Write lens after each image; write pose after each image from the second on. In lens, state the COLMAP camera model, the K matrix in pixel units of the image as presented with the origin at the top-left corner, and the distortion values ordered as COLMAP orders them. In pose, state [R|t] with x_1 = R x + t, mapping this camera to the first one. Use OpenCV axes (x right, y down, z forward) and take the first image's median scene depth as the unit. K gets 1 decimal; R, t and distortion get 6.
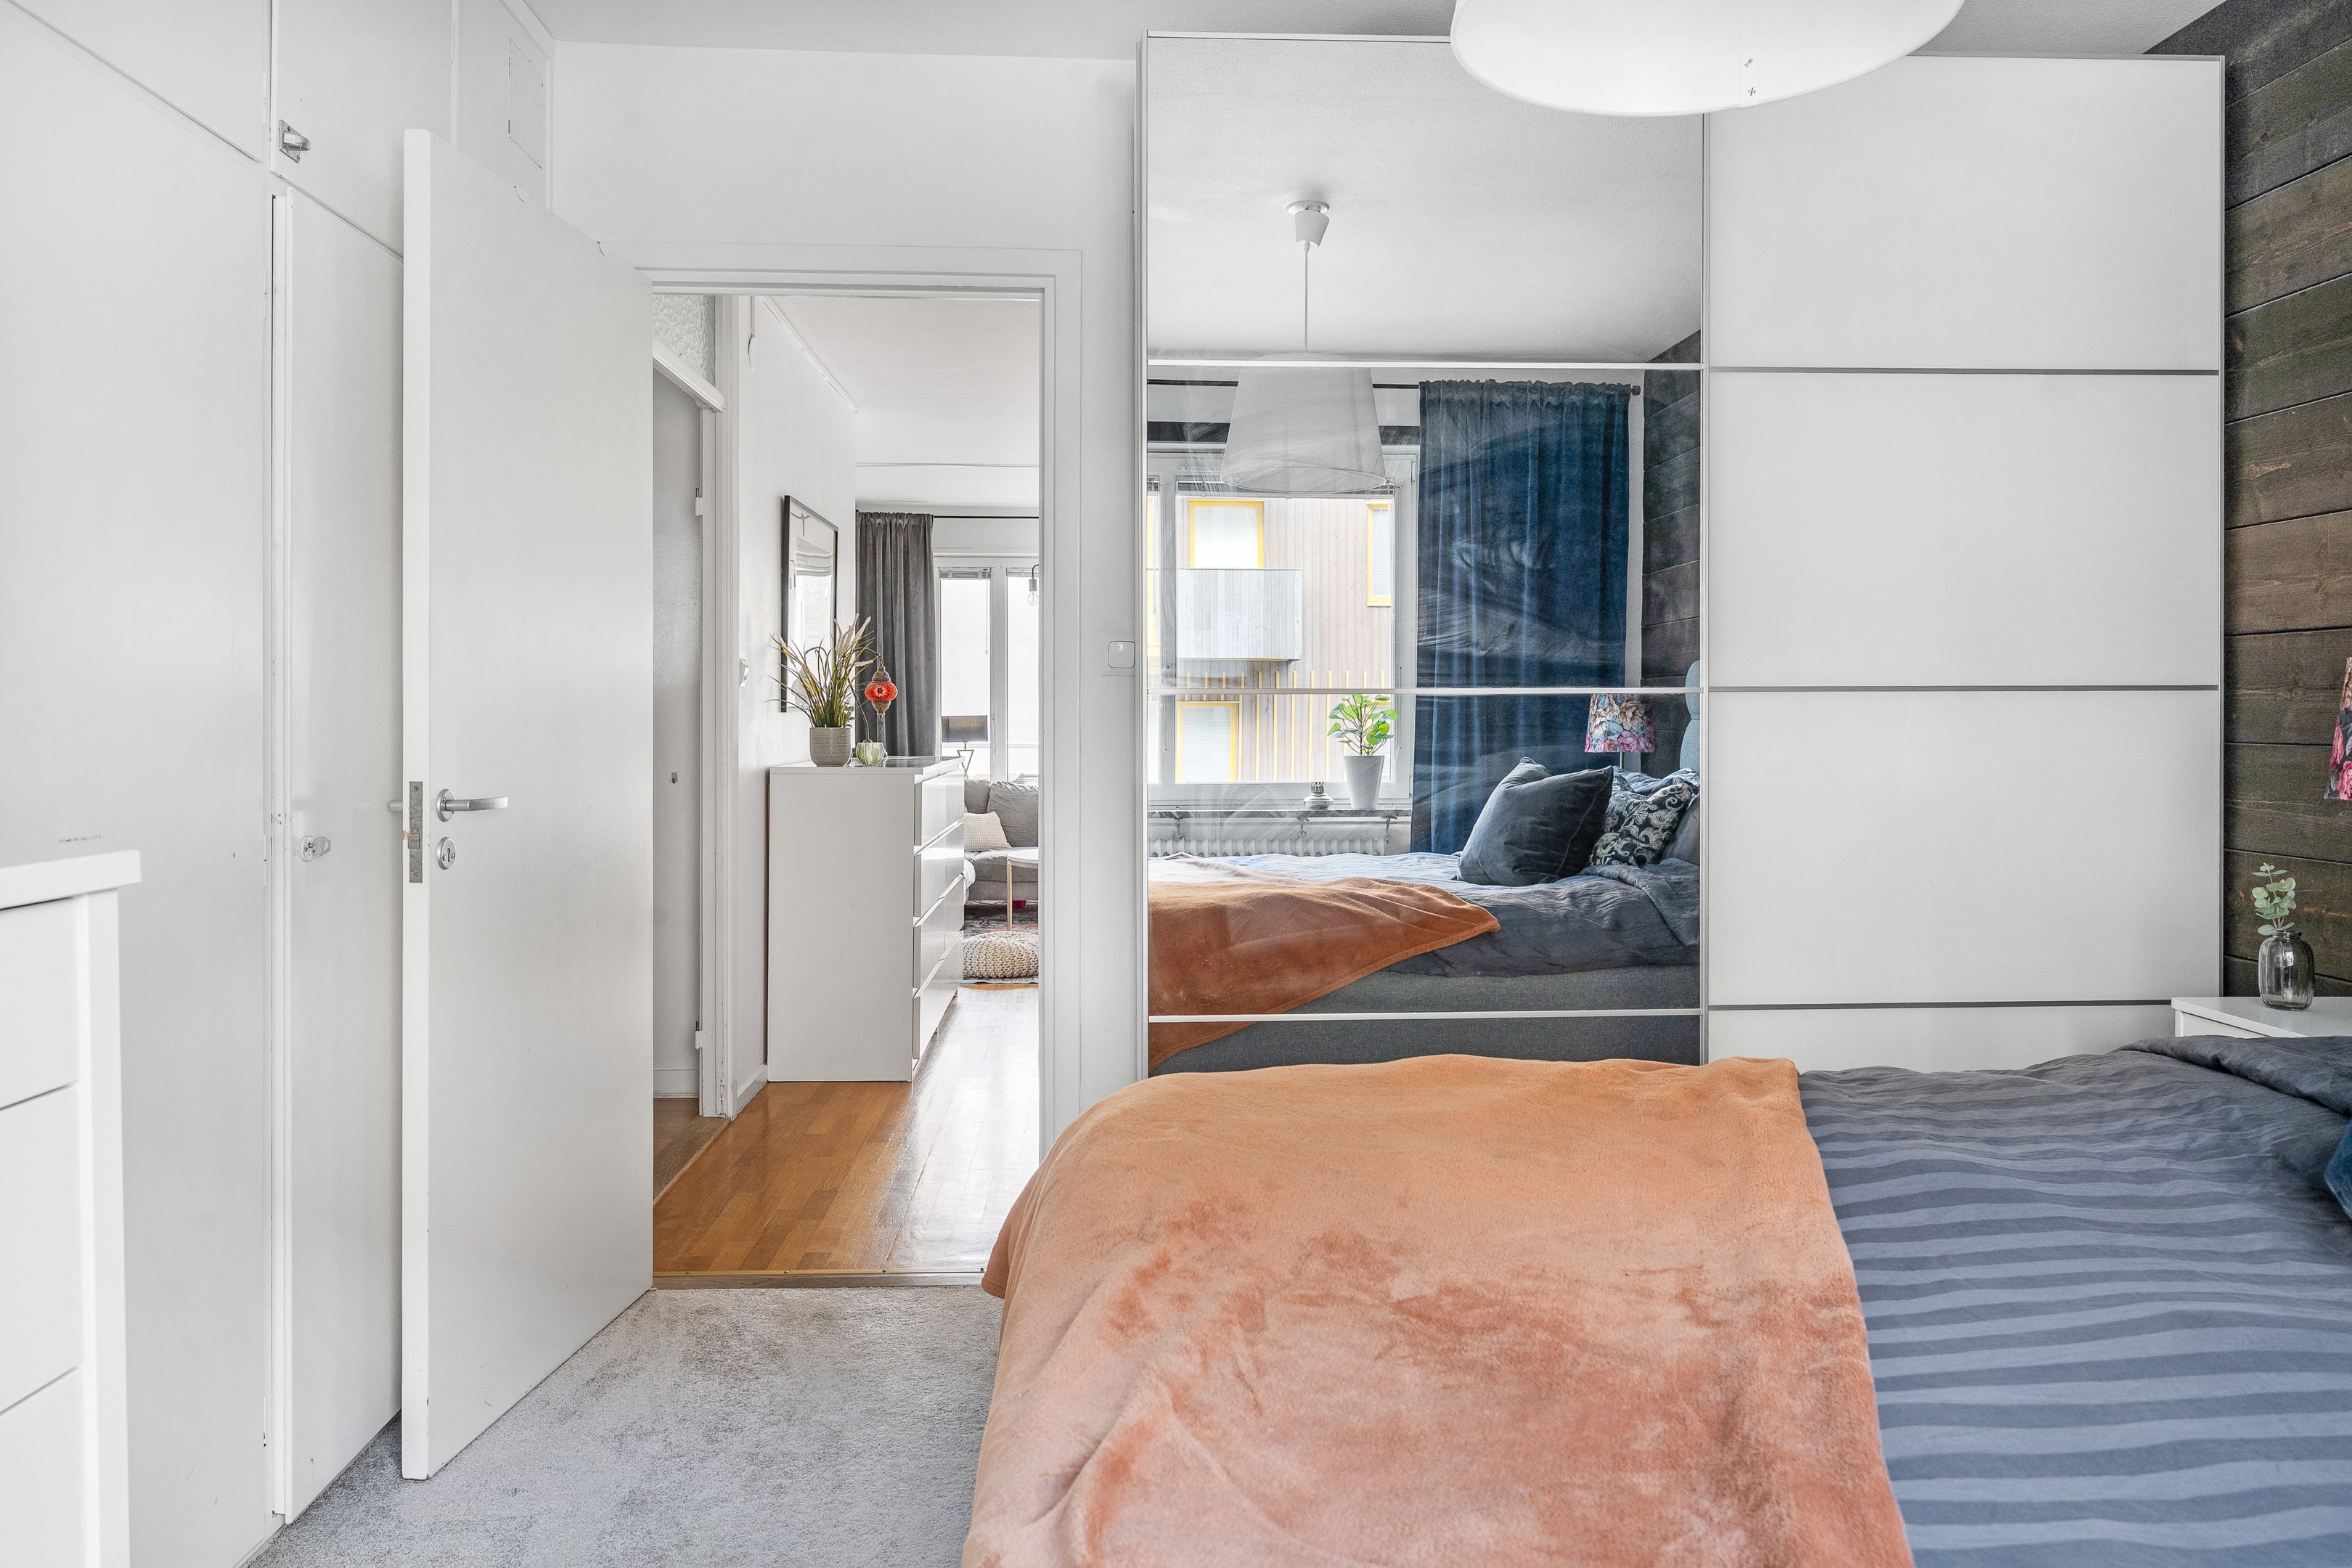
lens RADIAL K [[1617.9, 0, 1227.8], [0, 1617.9, 736.4], [0, 0, 1]] dist [-0.002907, 0.002230]
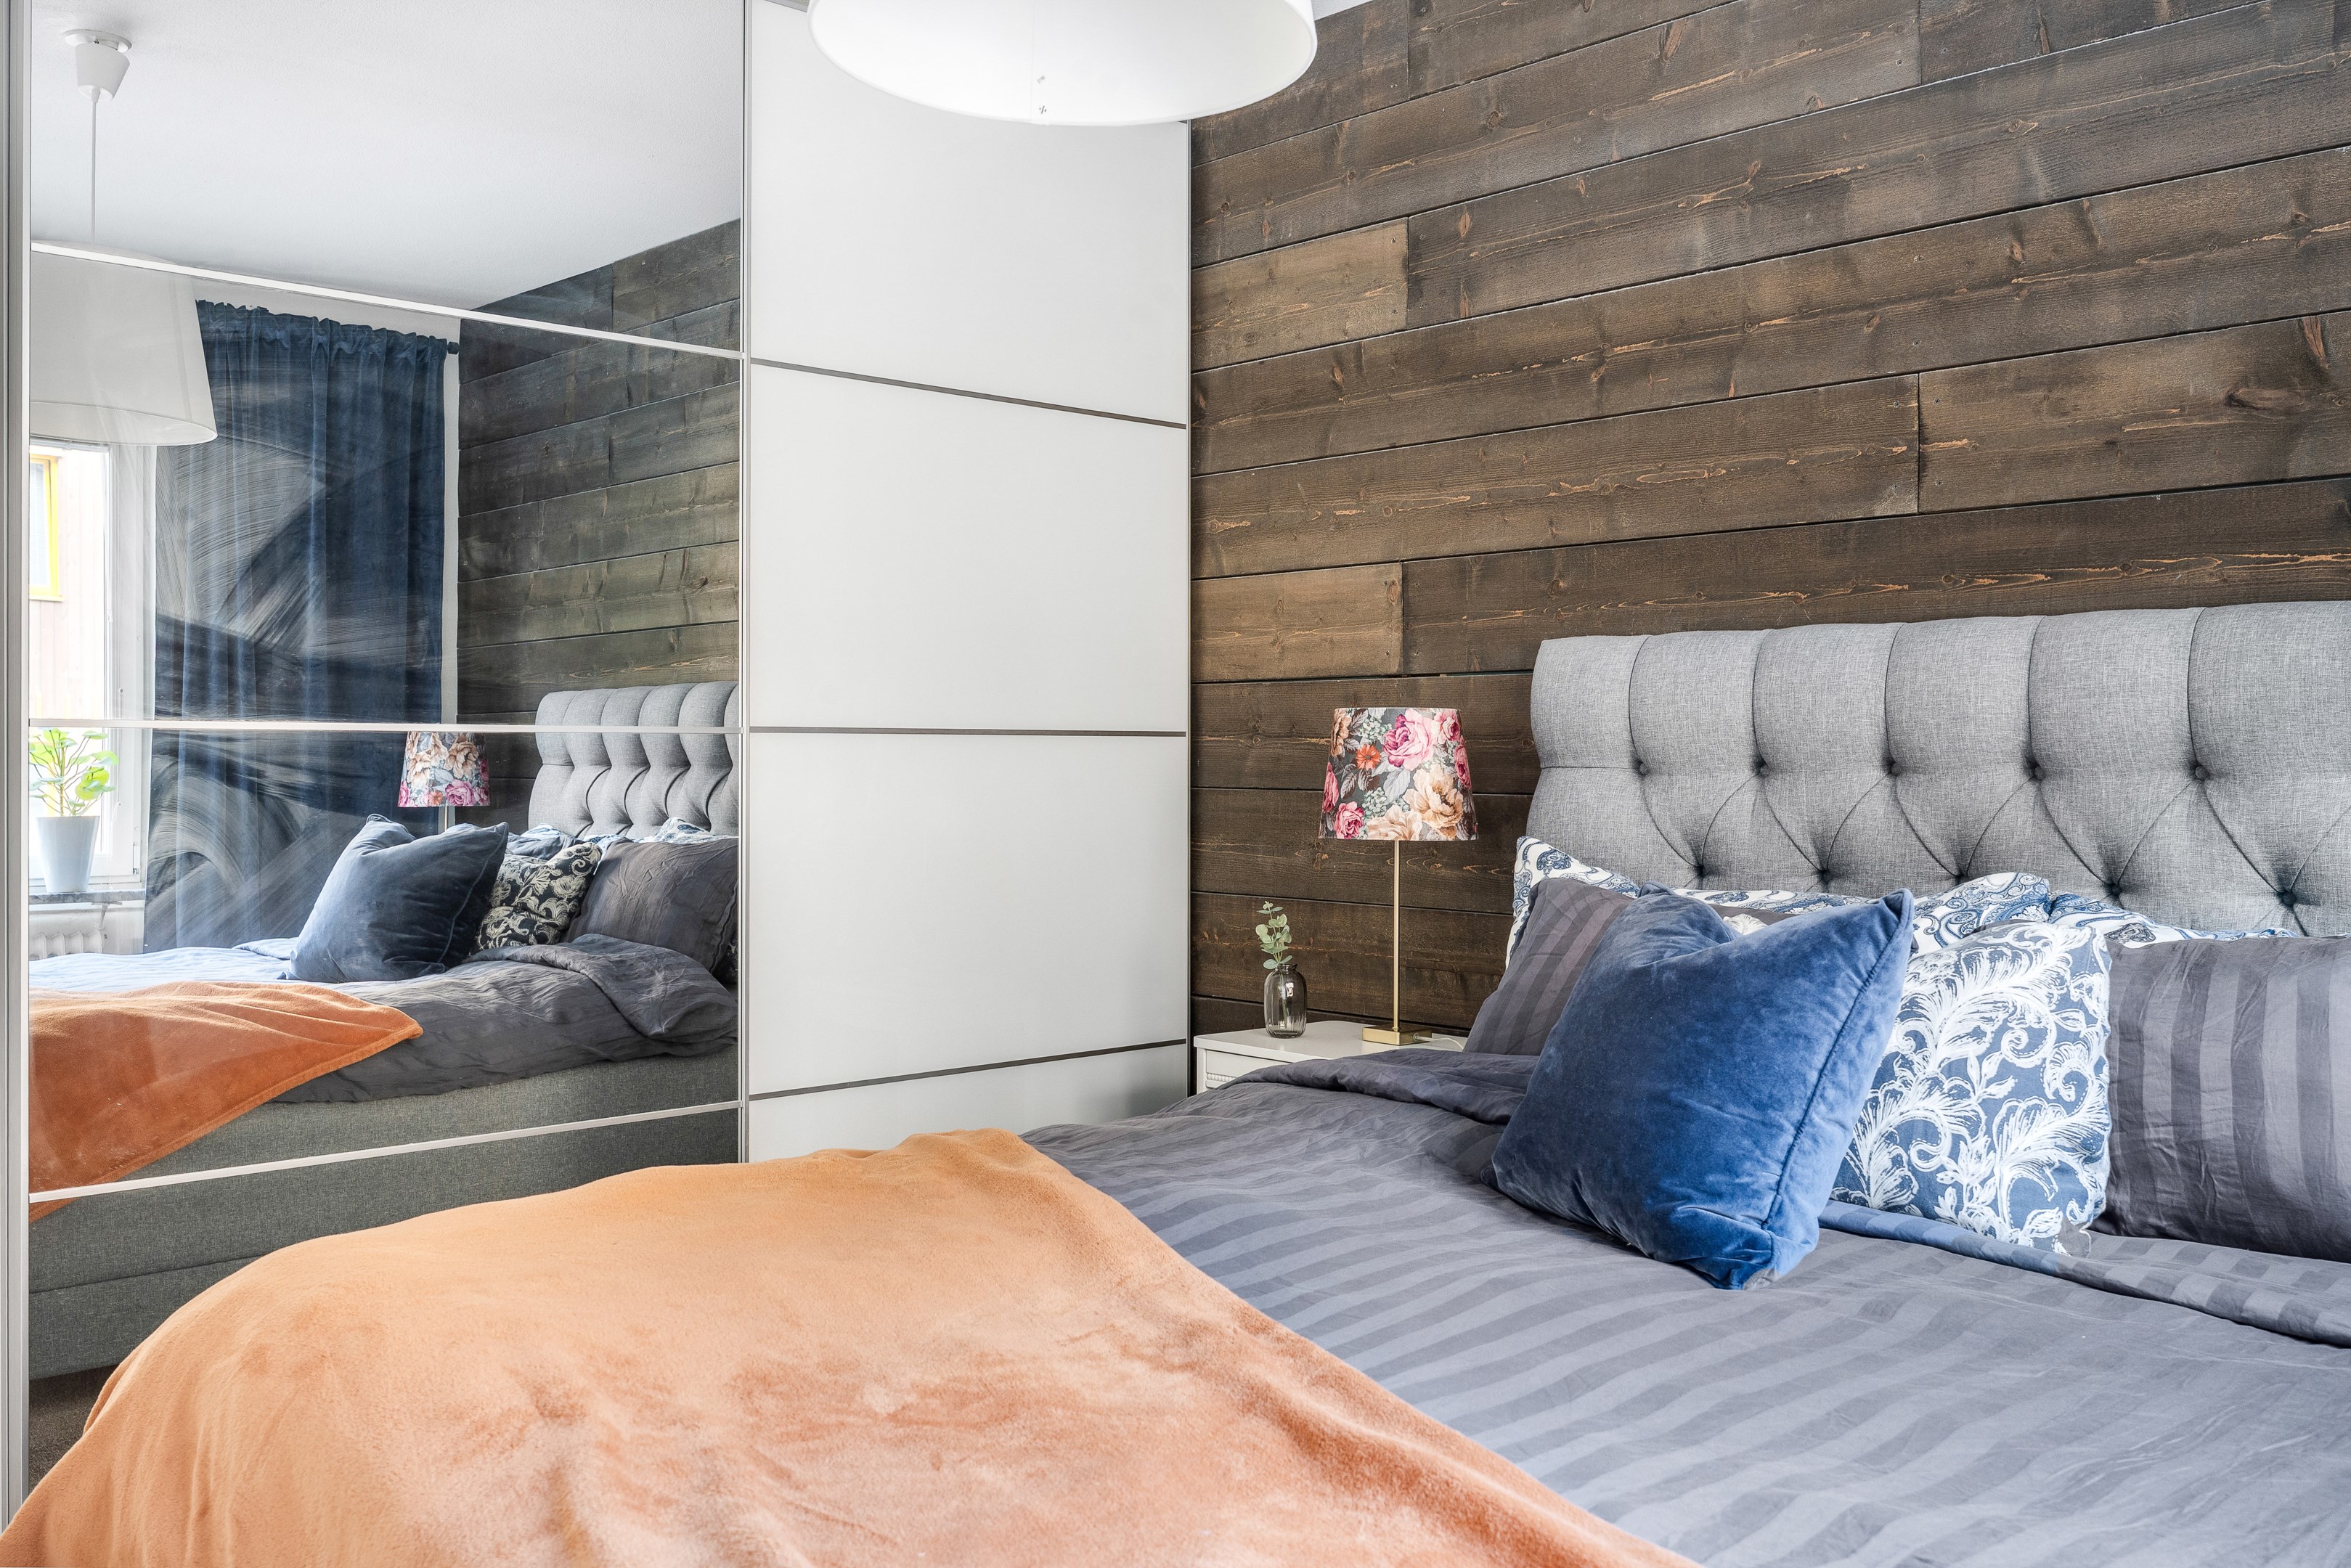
lens RADIAL K [[2065.1, 0, 1176.7], [0, 2065.1, 773.3], [0, 0, 1]] dist [-0.001360, -0.002969]
pose [[0.756281, -0.001644, 0.654245, -0.254924], [0.005912, 0.999973, -0.004321, 0.000317], [-0.654220, 0.007136, 0.756270, 0.015451]]
